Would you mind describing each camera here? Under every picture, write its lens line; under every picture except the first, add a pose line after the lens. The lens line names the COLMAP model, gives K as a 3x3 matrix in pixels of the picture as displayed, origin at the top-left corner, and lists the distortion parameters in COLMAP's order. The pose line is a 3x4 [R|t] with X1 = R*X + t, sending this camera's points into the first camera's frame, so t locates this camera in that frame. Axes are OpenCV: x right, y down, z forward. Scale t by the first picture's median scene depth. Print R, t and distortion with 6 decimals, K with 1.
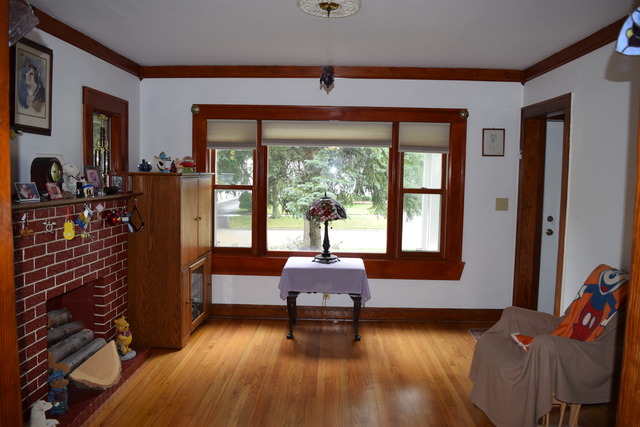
lens RADIAL K [[503.7, 0, 320.0], [0, 503.7, 213.5], [0, 0, 1]] dist [-0.083789, 0.008407]
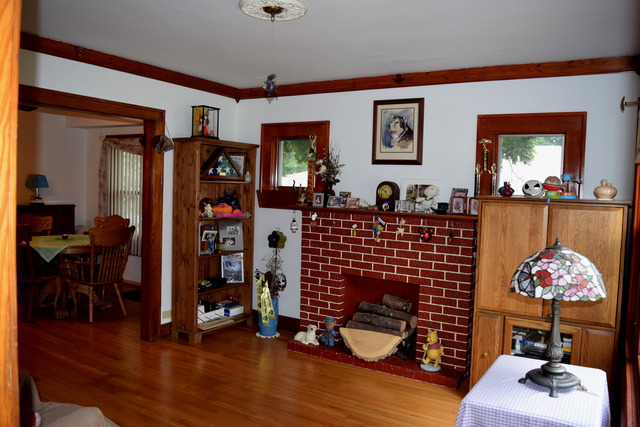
lens RADIAL K [[503.7, 0, 320.0], [0, 503.7, 213.5], [0, 0, 1]] dist [-0.083789, 0.008407]
pose [[-0.501731, 0.012780, -0.864929, 0.734566], [-0.110667, 0.990726, 0.078835, -0.109378], [0.857915, 0.135273, -0.495664, 1.474429]]
